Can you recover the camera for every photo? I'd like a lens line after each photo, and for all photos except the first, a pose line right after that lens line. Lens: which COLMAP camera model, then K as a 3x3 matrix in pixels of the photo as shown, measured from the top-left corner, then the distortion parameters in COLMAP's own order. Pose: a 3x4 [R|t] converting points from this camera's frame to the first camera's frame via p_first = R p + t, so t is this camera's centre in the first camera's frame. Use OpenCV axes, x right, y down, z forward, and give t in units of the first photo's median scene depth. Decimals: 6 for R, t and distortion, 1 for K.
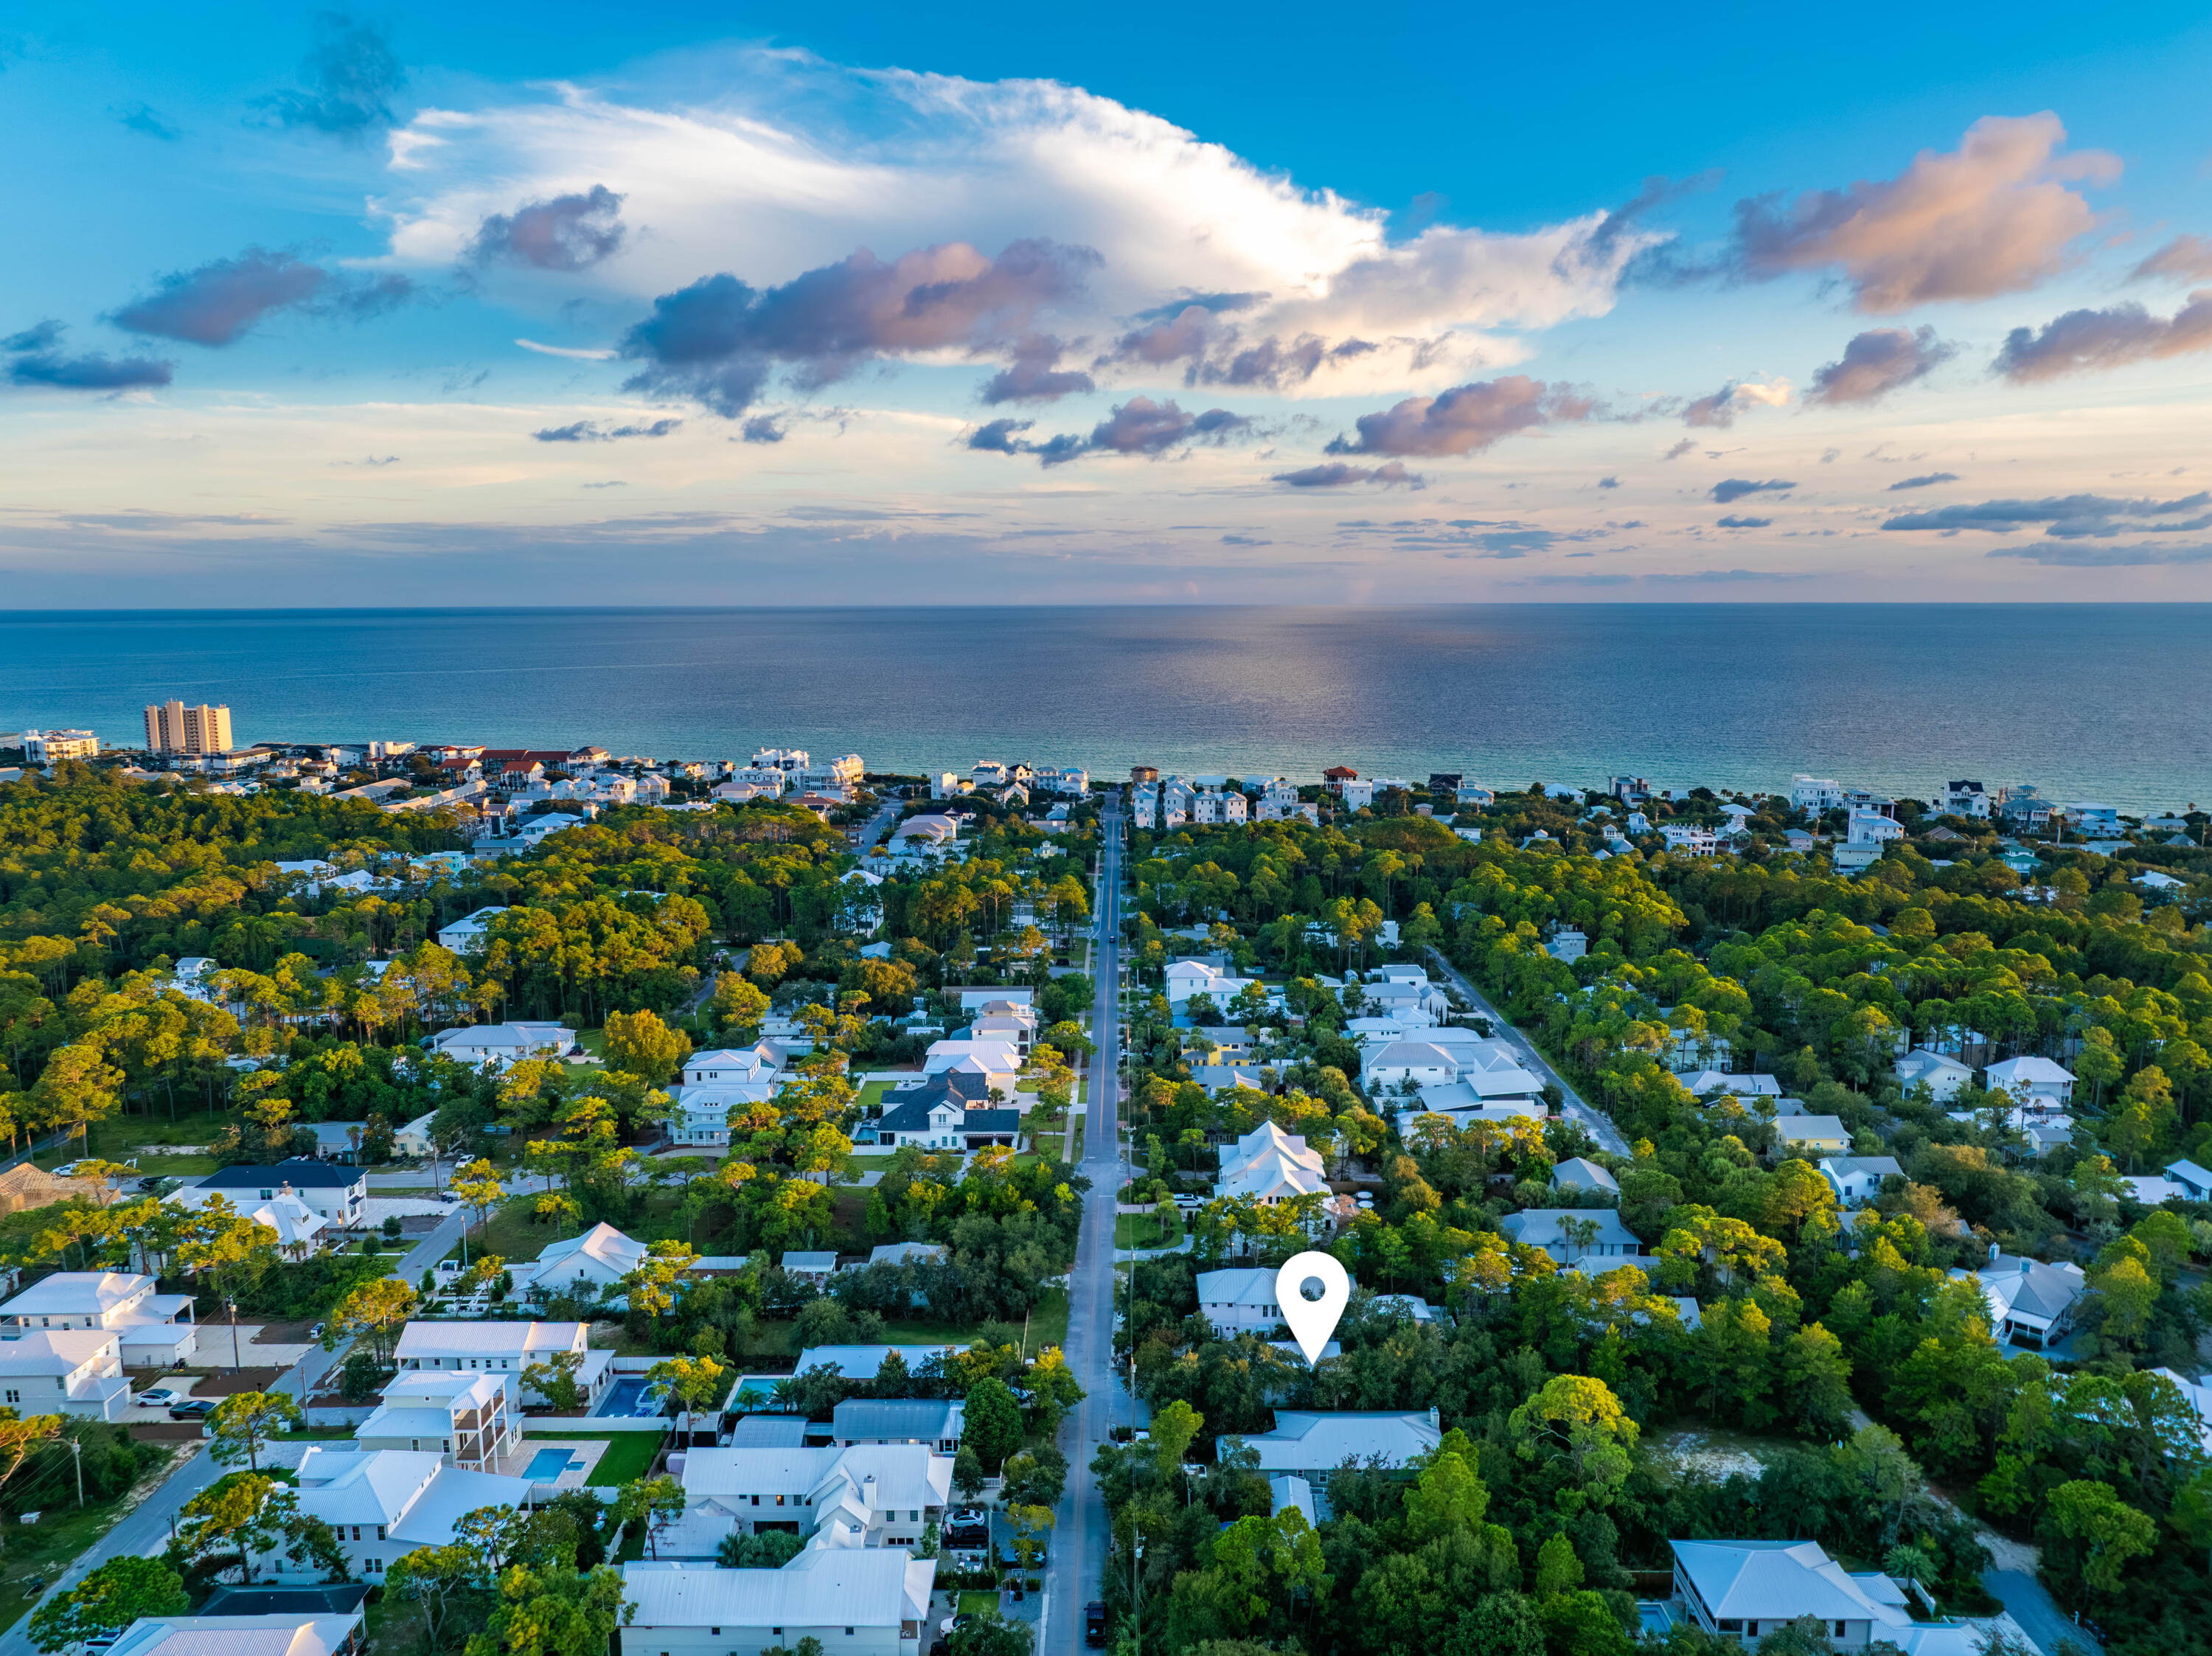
lens RADIAL K [[1577.7, 0, 1106.0], [0, 1577.7, 828.0], [0, 0, 1]] dist [0.056945, -0.113519]
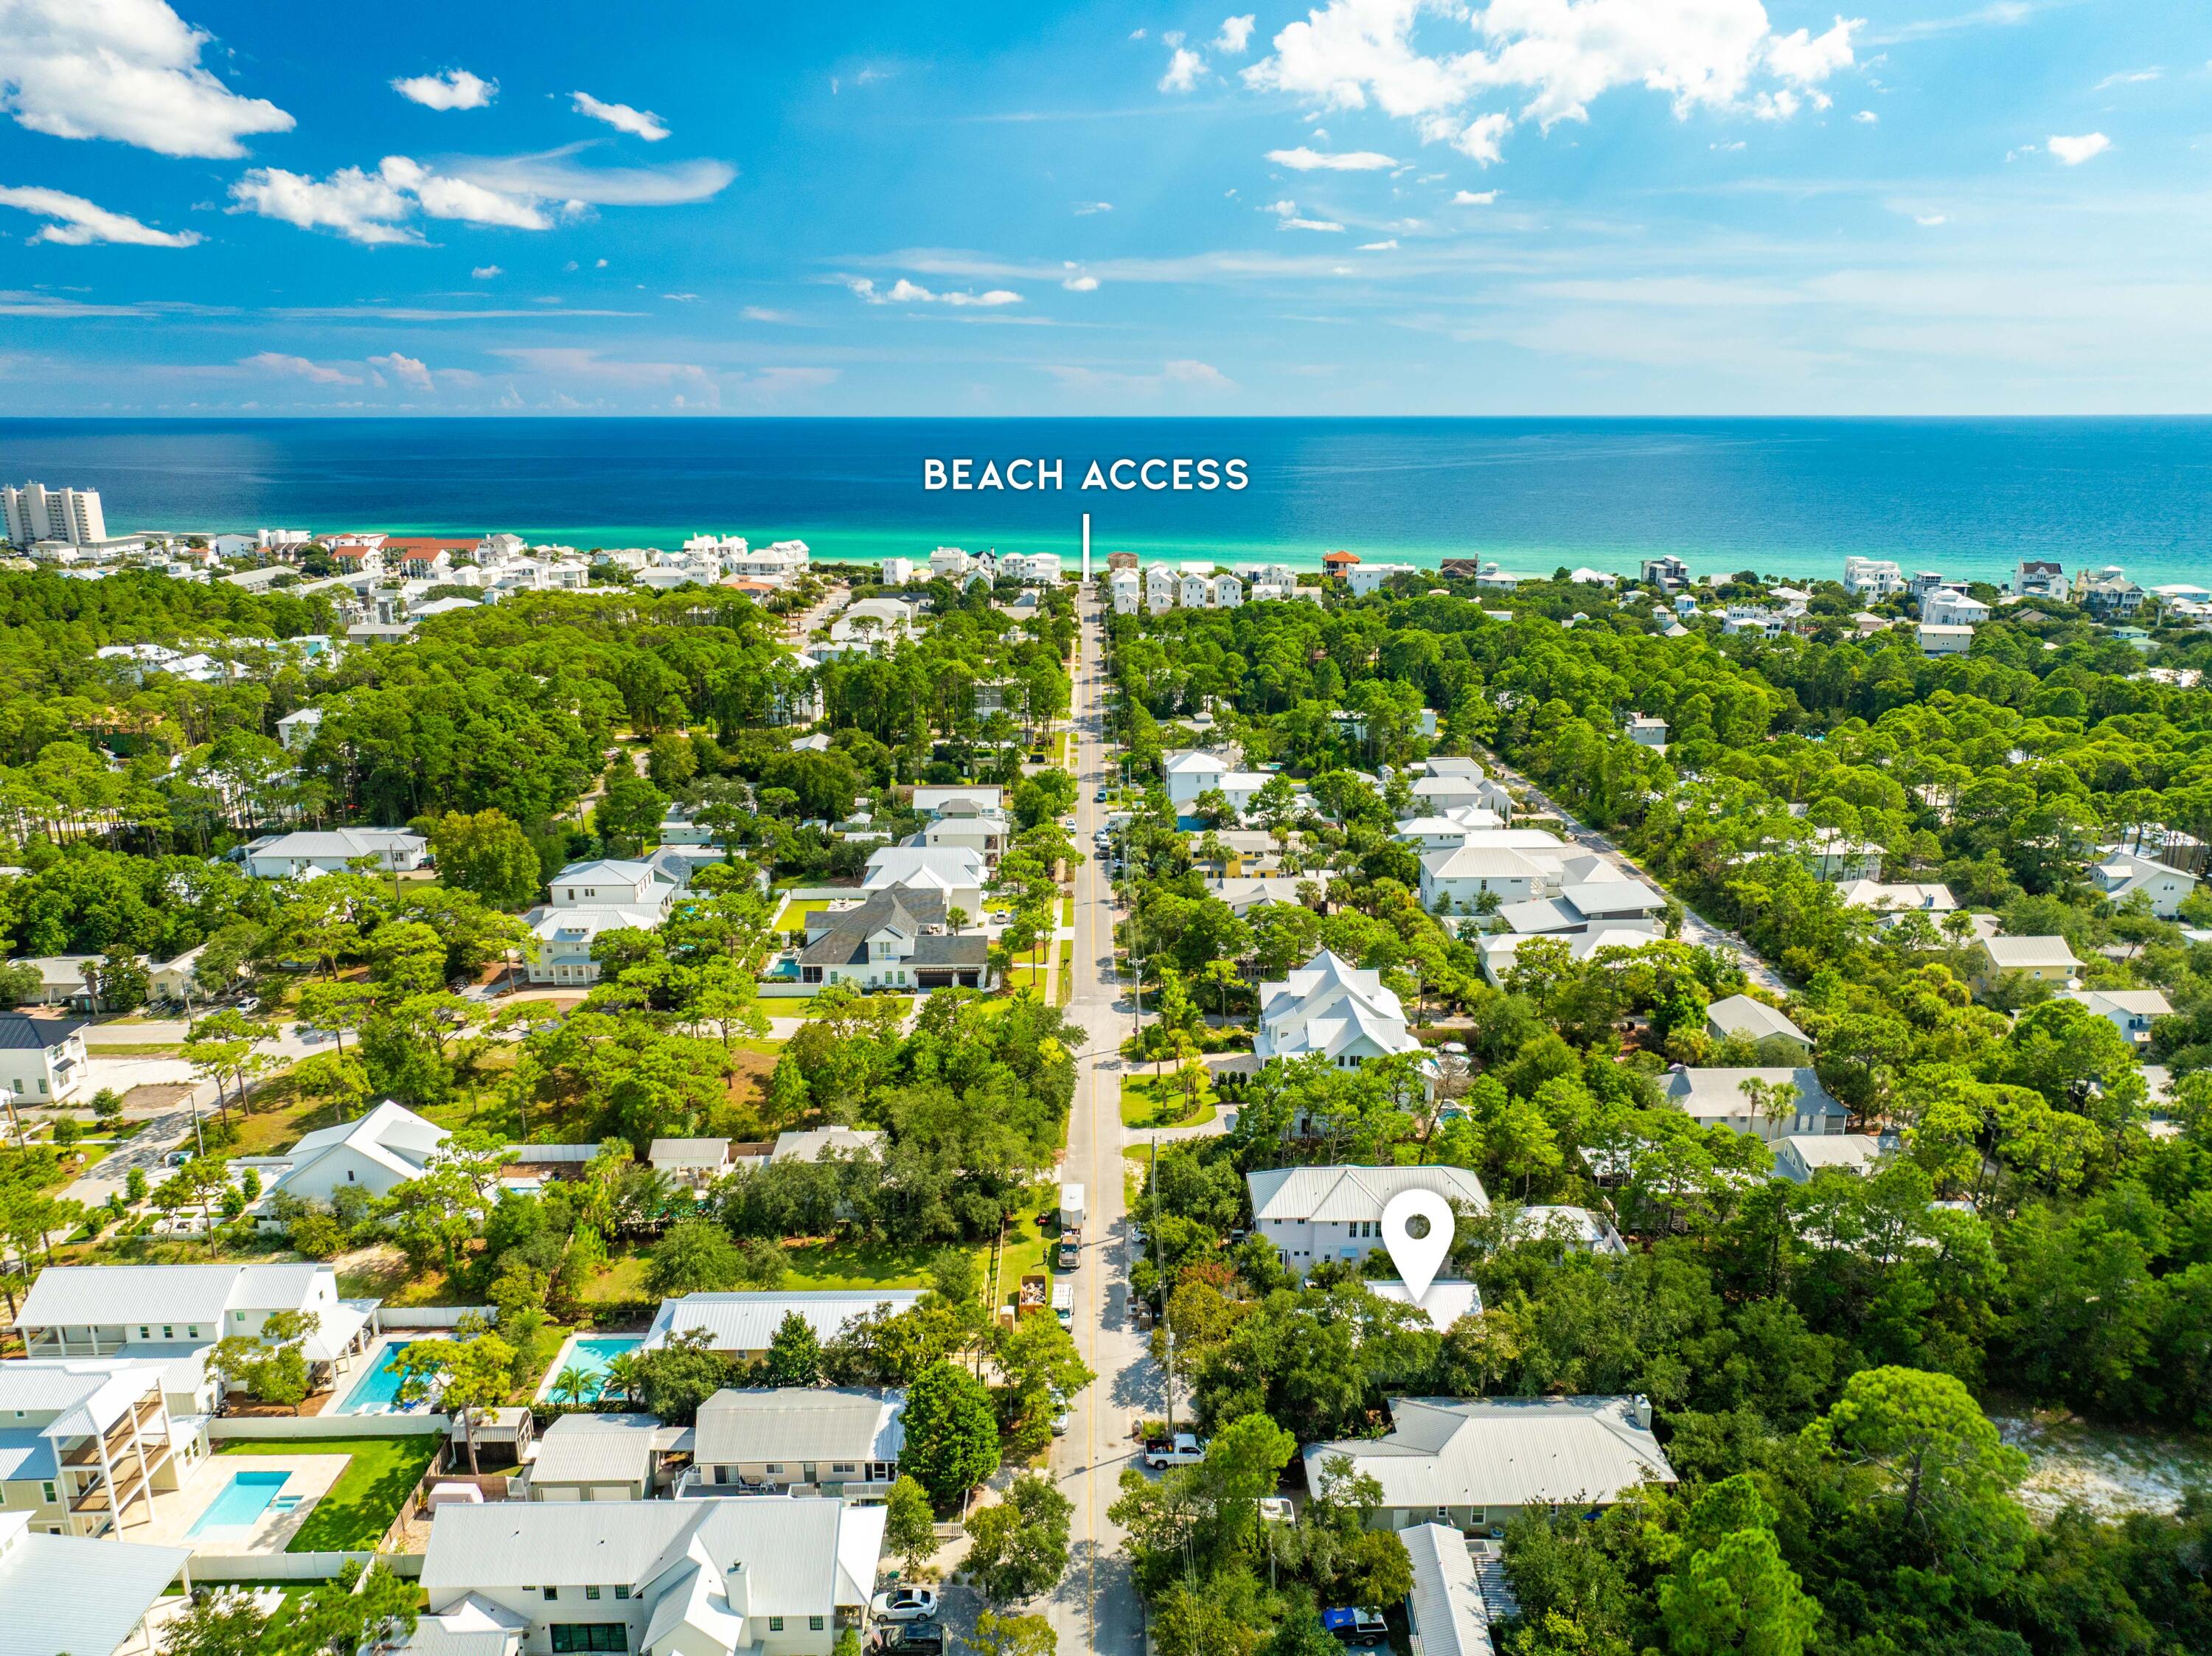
lens RADIAL K [[1577.7, 0, 1106.0], [0, 1577.7, 828.0], [0, 0, 1]] dist [0.056945, -0.113519]
pose [[0.999763, -0.004353, 0.021327, -0.012945], [0.001923, 0.993631, 0.112667, 0.039481], [-0.021681, -0.112600, 0.993404, 0.239092]]
